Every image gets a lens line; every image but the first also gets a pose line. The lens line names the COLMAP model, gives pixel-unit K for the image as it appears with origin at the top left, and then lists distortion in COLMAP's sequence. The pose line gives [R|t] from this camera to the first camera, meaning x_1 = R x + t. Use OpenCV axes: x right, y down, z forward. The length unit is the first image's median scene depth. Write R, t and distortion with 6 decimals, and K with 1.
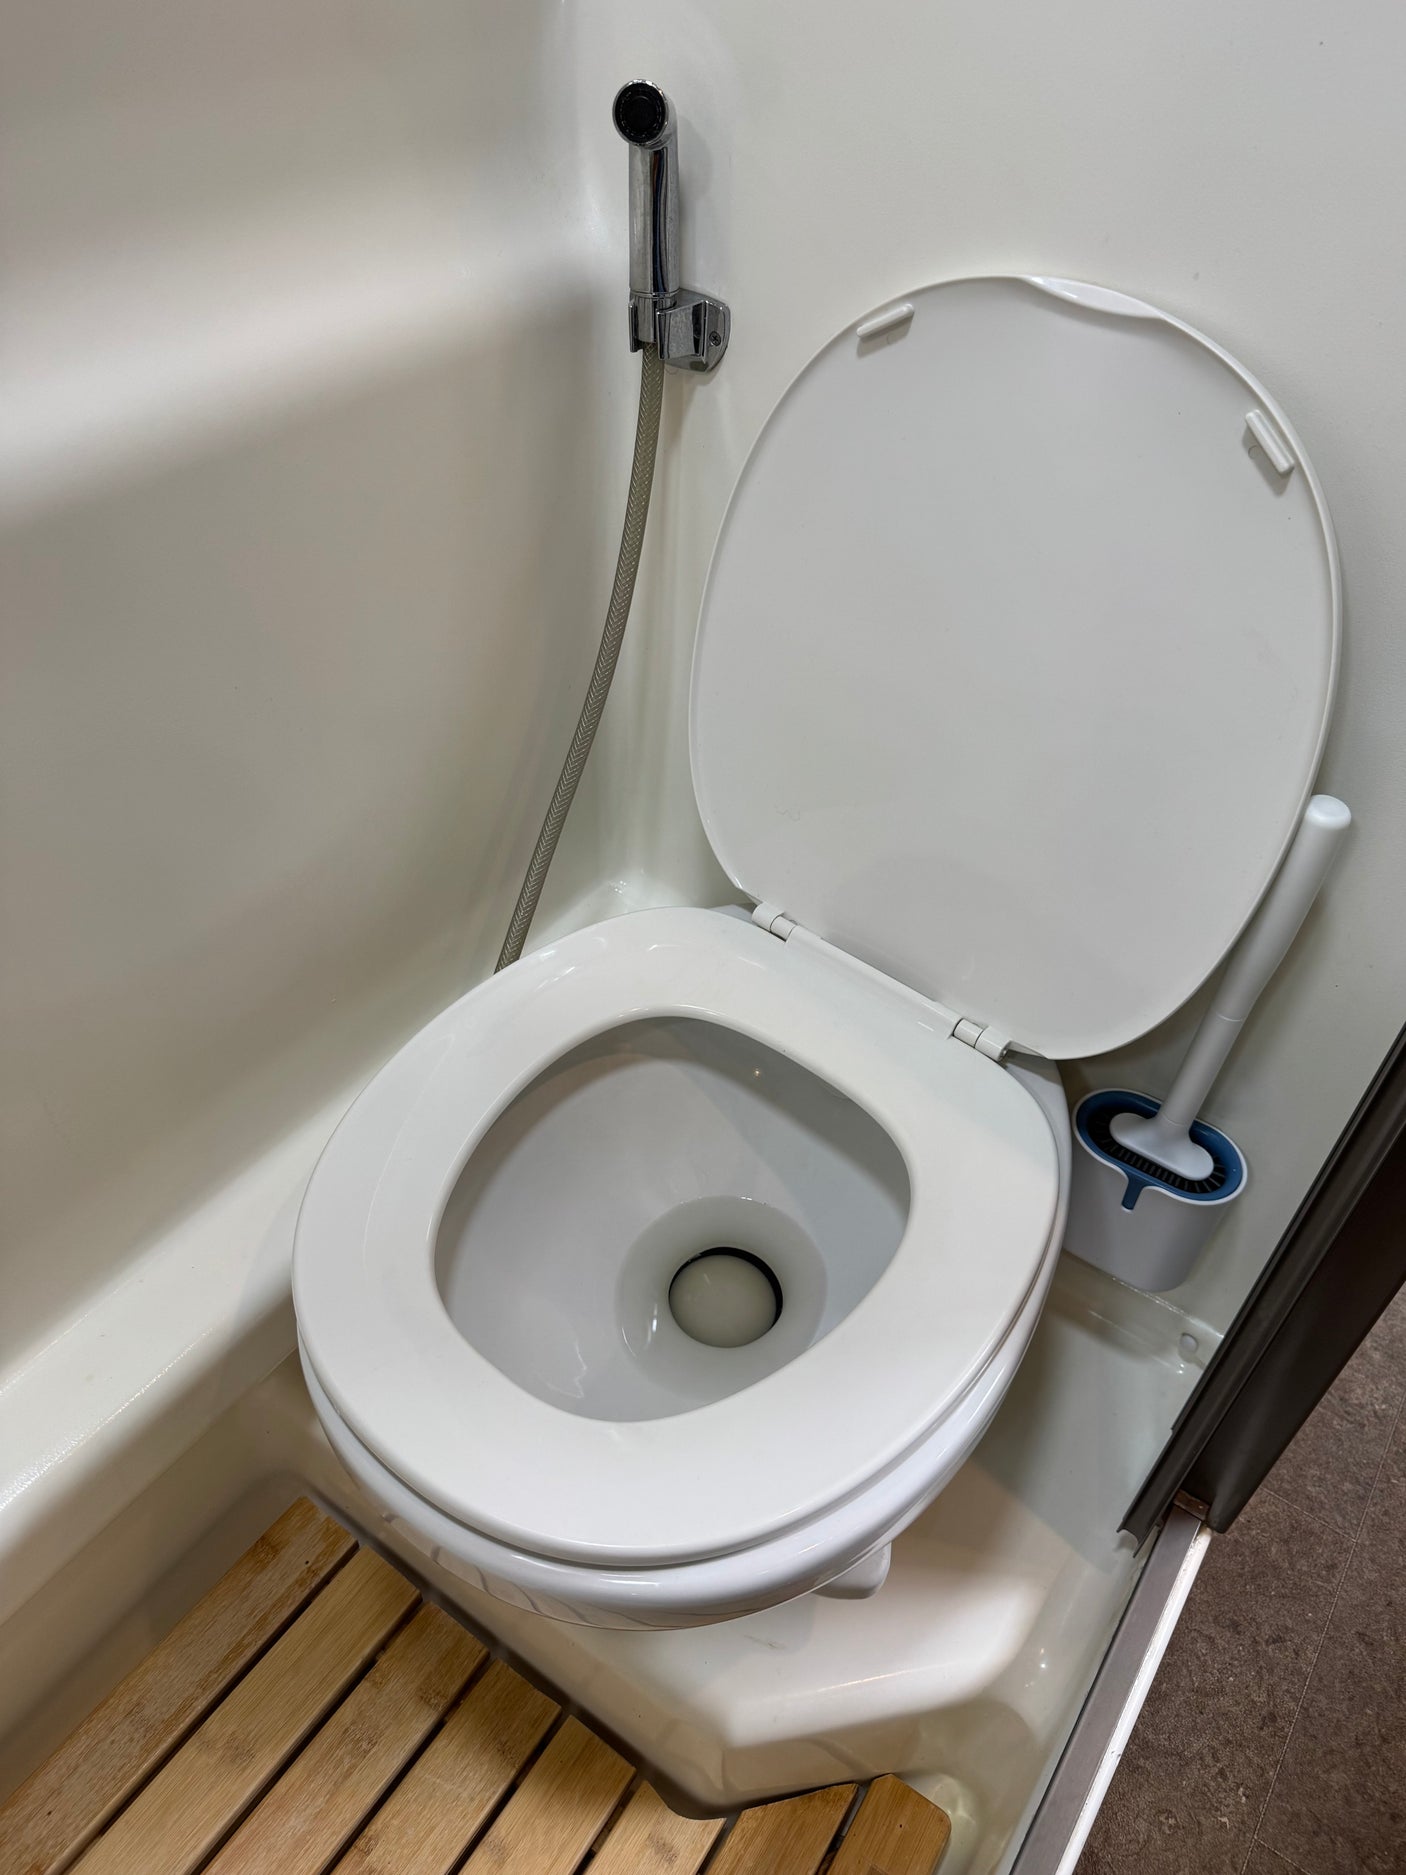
lens RADIAL K [[1333.7, 0, 700.7], [0, 1333.7, 940.3], [0, 0, 1]] dist [0.010128, -0.000370]
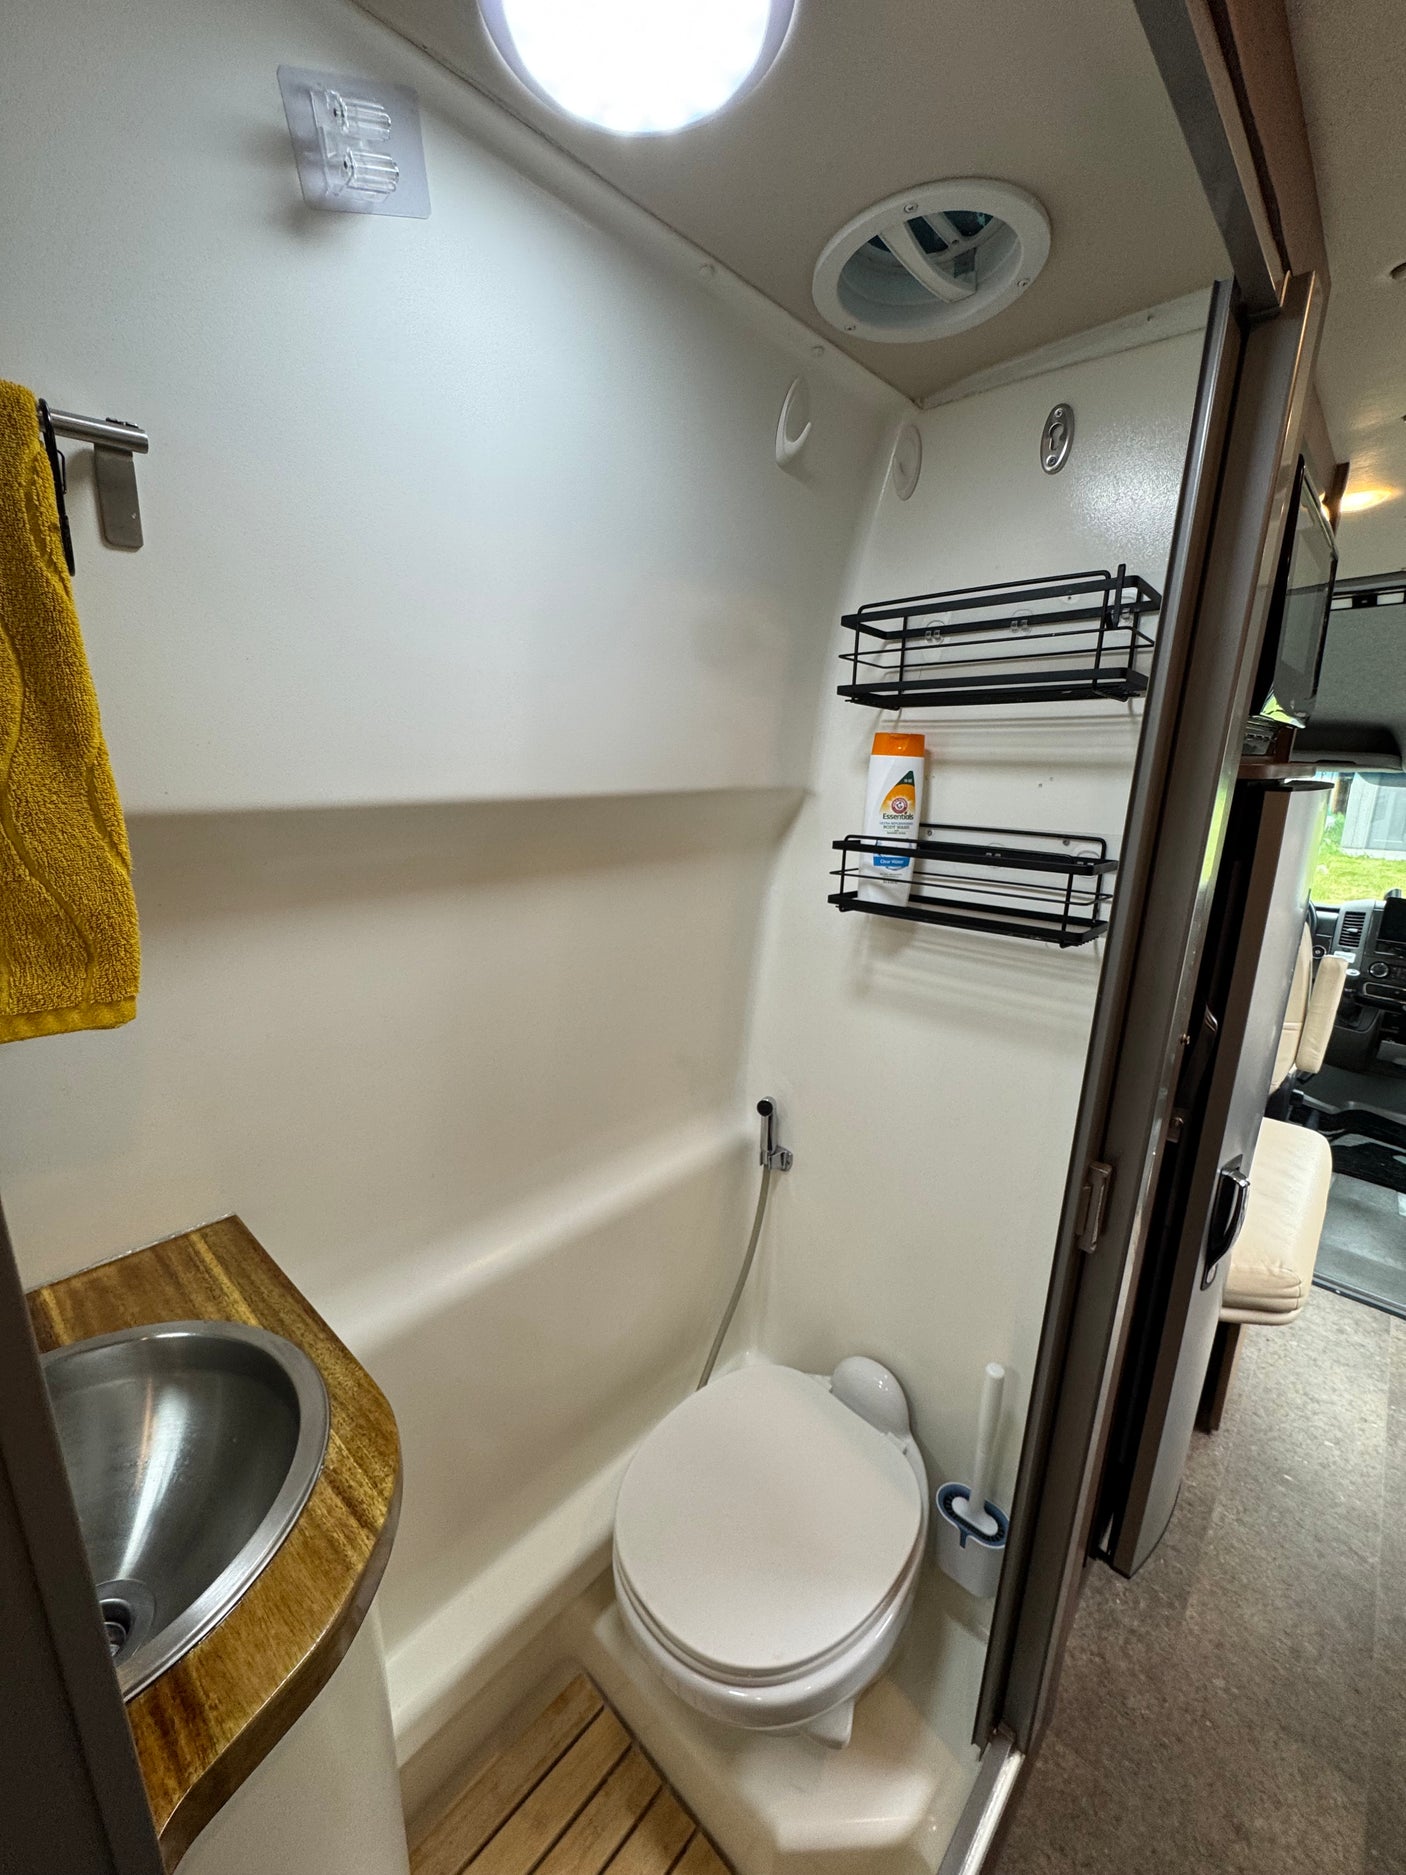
lens RADIAL K [[742.5, 0, 702.1], [0, 742.5, 940.2], [0, 0, 1]] dist [-0.001240, -0.000202]
pose [[0.990329, 0.019682, -0.137337, 0.032671], [-0.082172, 0.880799, -0.466306, -0.079828], [0.111789, 0.473081, 0.873898, -0.607356]]
